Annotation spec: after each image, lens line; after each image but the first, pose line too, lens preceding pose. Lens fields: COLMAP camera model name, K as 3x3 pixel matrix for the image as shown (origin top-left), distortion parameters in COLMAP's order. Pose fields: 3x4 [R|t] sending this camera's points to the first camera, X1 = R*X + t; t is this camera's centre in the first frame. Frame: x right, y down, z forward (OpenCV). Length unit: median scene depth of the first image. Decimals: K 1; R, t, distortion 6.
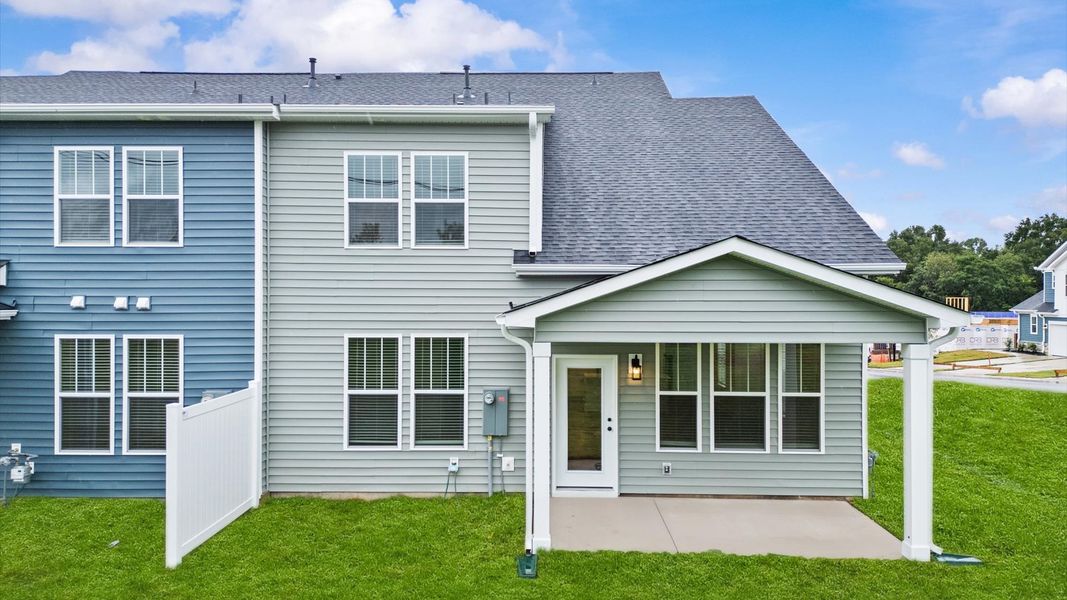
lens RADIAL K [[764.2, 0, 523.3], [0, 764.2, 295.3], [0, 0, 1]] dist [0.087948, -0.054675]
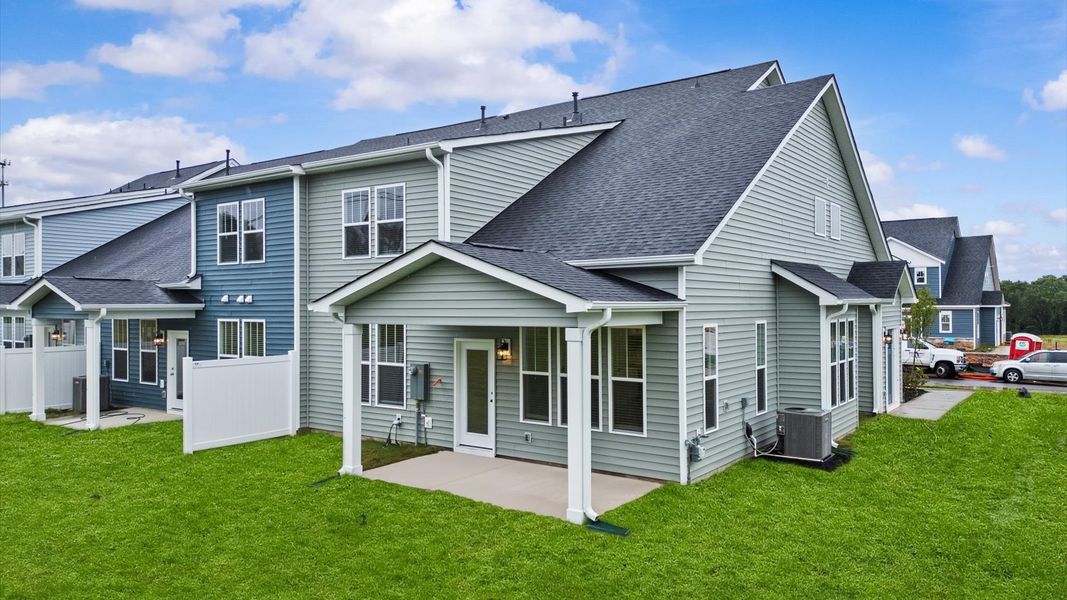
lens RADIAL K [[764.2, 0, 536.3], [0, 764.2, 290.3], [0, 0, 1]] dist [0.087948, -0.054675]
pose [[0.815359, -0.014237, -0.578781, 0.874677], [0.008314, 0.999882, -0.012883, 0.016585], [0.578896, 0.005692, 0.815381, 0.056861]]
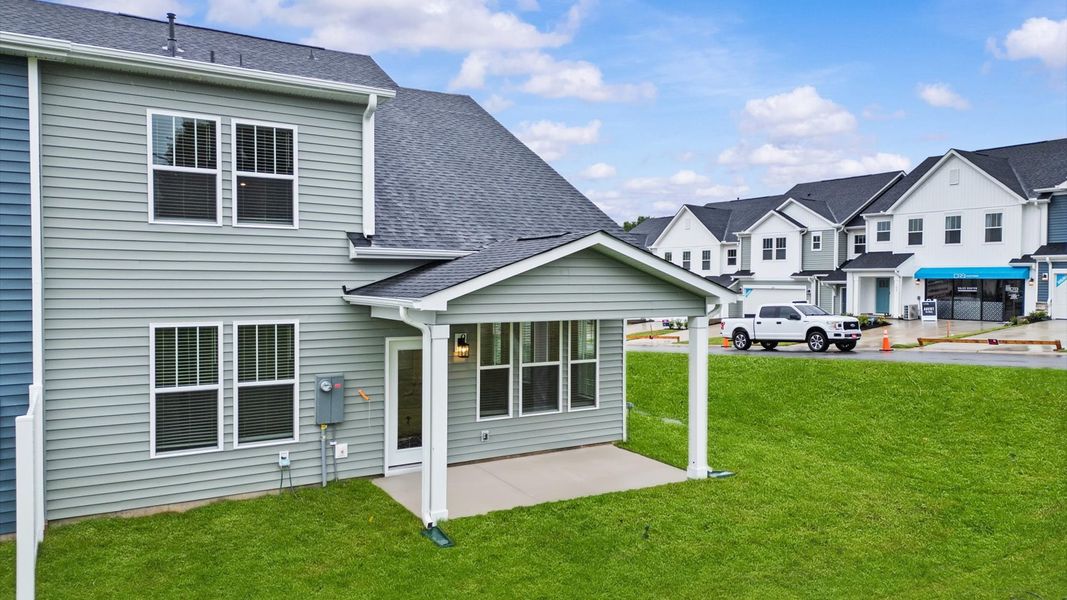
lens RADIAL K [[764.2, 0, 544.4], [0, 764.2, 293.3], [0, 0, 1]] dist [0.087948, -0.054675]
pose [[0.845147, -0.009657, 0.534447, -0.325525], [-0.002217, 0.999765, 0.021572, -0.003024], [-0.534529, -0.019416, 0.844927, 0.033151]]
